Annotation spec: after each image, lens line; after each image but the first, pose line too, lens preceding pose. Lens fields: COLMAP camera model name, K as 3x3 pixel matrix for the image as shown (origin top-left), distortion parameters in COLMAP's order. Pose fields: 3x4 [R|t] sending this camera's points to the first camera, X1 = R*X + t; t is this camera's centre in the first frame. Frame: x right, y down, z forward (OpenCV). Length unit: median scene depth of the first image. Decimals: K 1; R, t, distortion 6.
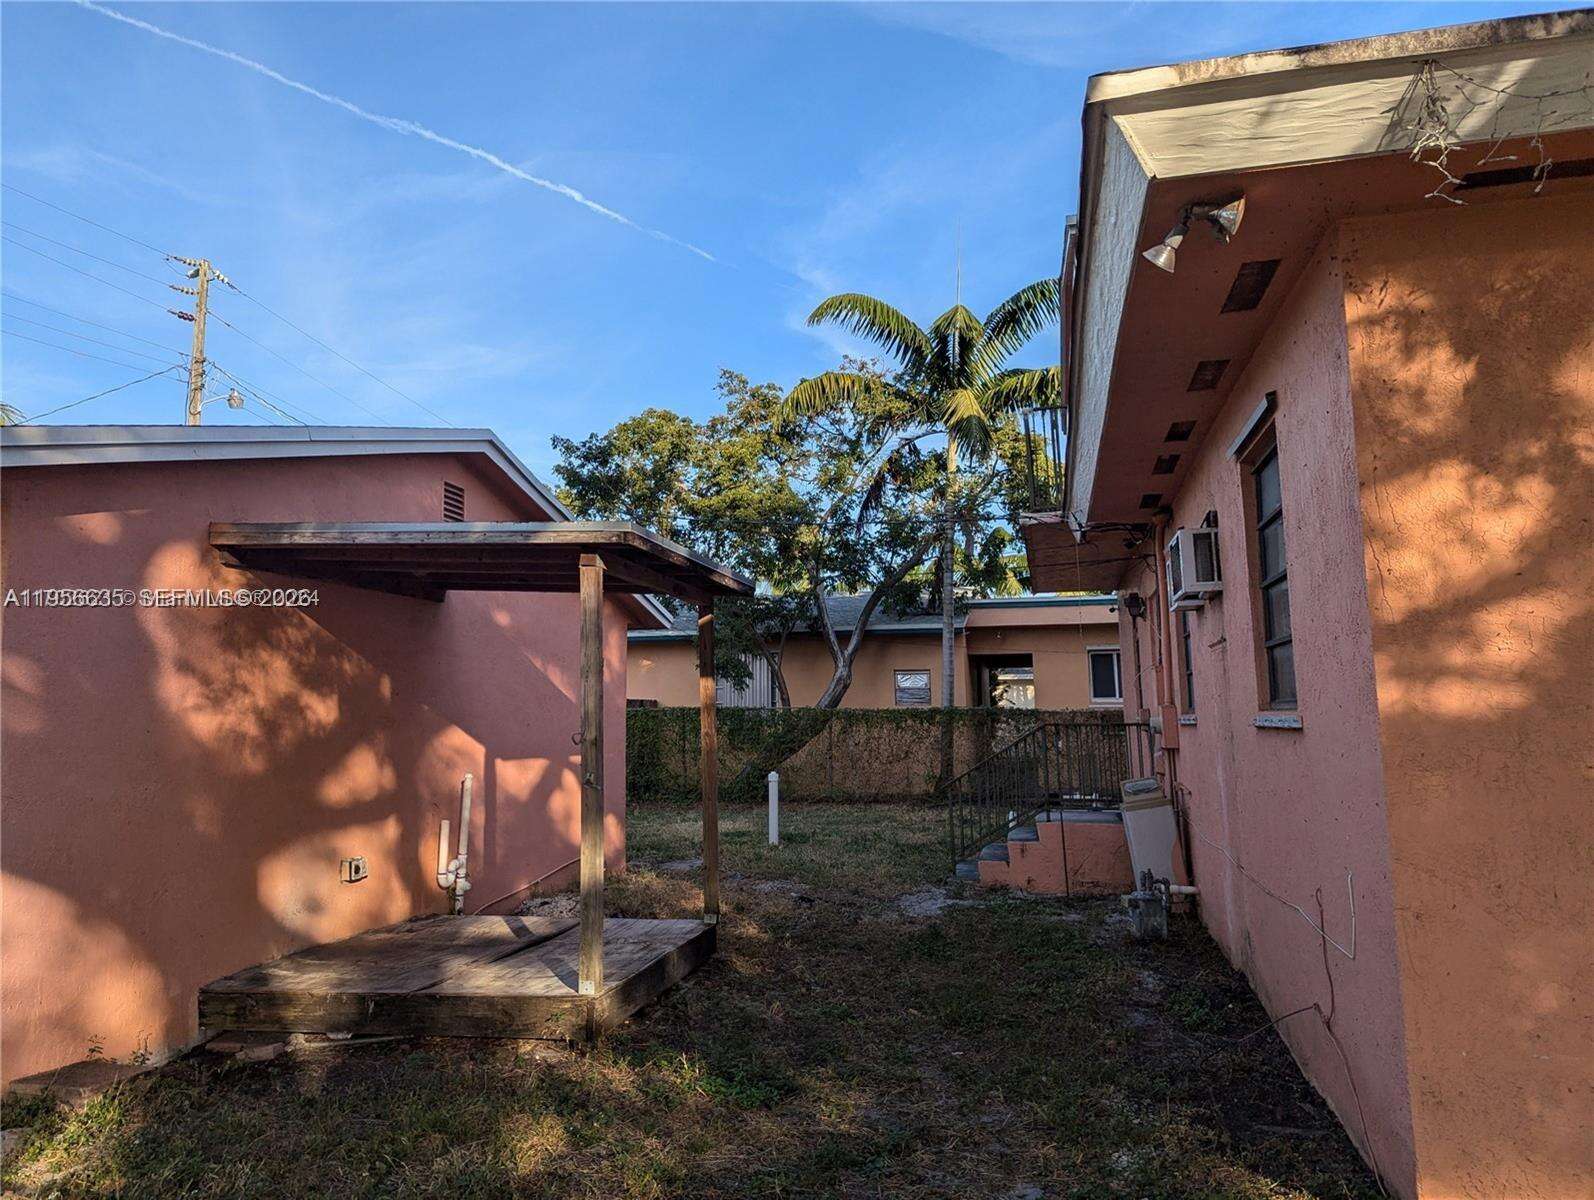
lens RADIAL K [[1108.7, 0, 787.2], [0, 1108.7, 607.3], [0, 0, 1]] dist [0.055624, -0.023771]
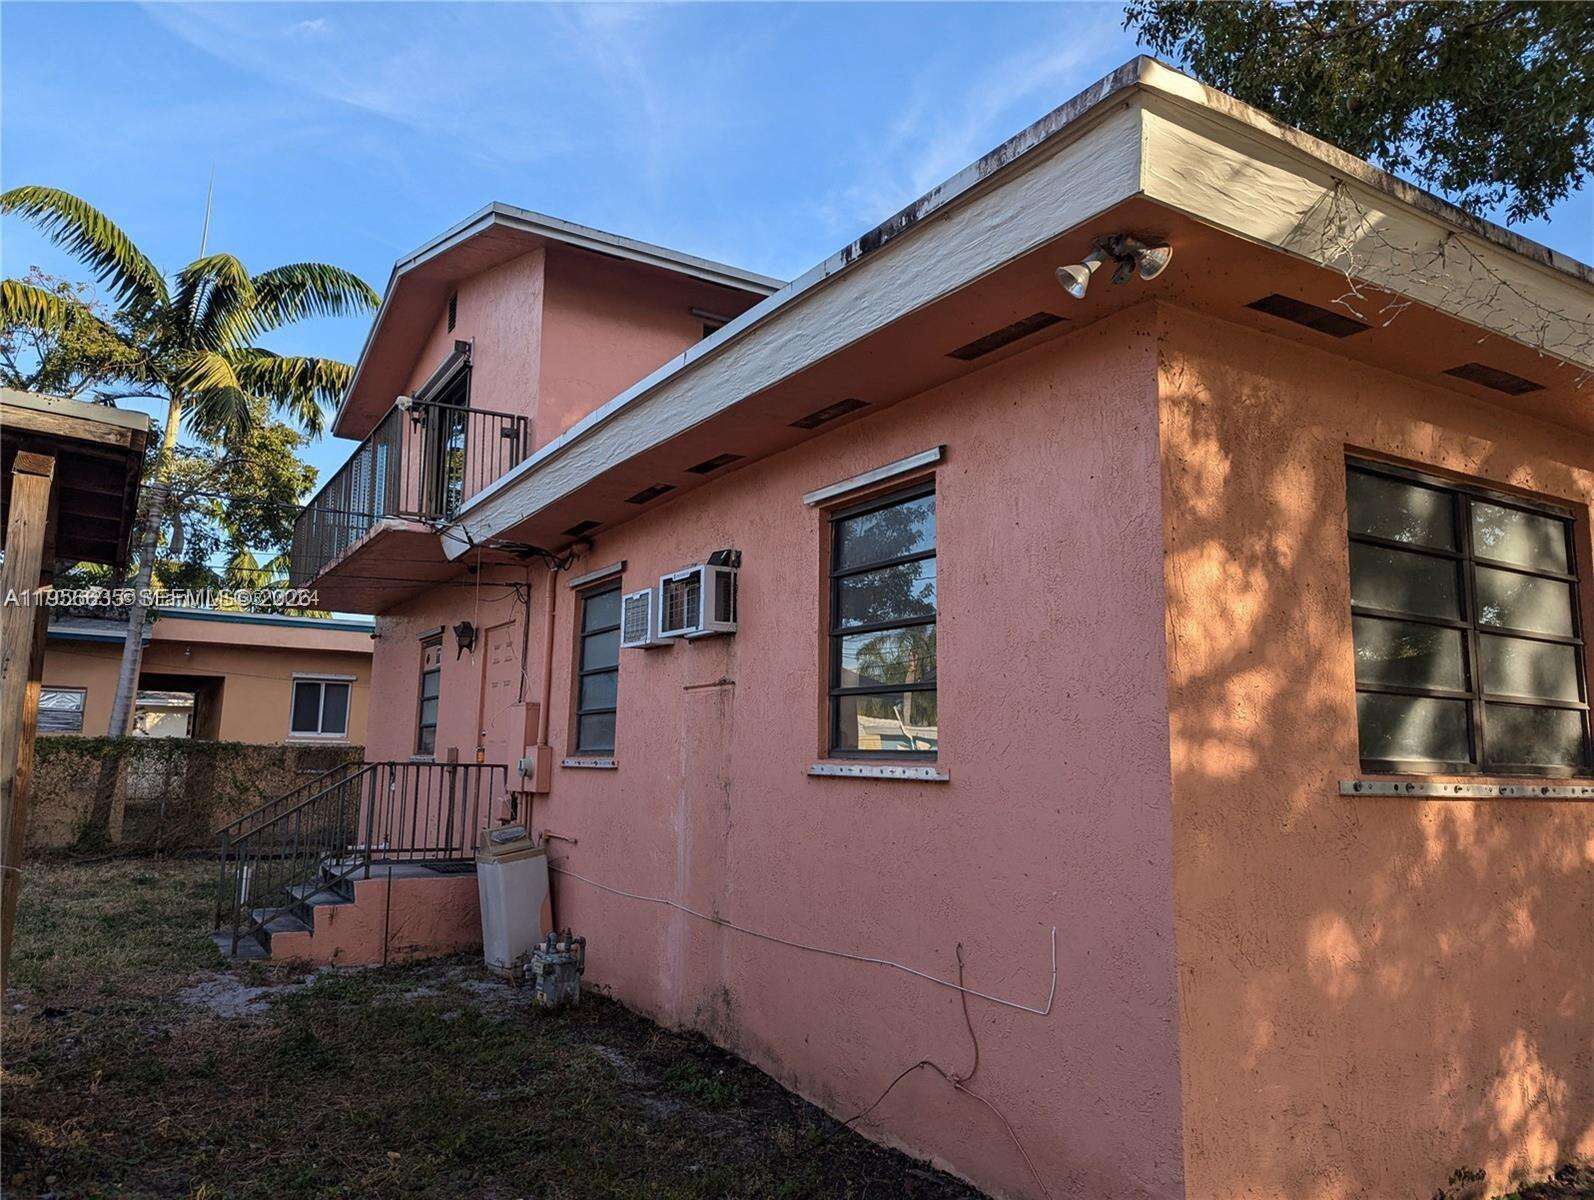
lens RADIAL K [[1108.7, 0, 799.3], [0, 1108.7, 593.2], [0, 0, 1]] dist [0.055624, -0.023771]
pose [[0.719069, 0.134020, 0.681893, -0.338403], [-0.102087, 0.990954, -0.087110, 0.042443], [-0.687399, -0.006975, 0.726246, 0.372545]]
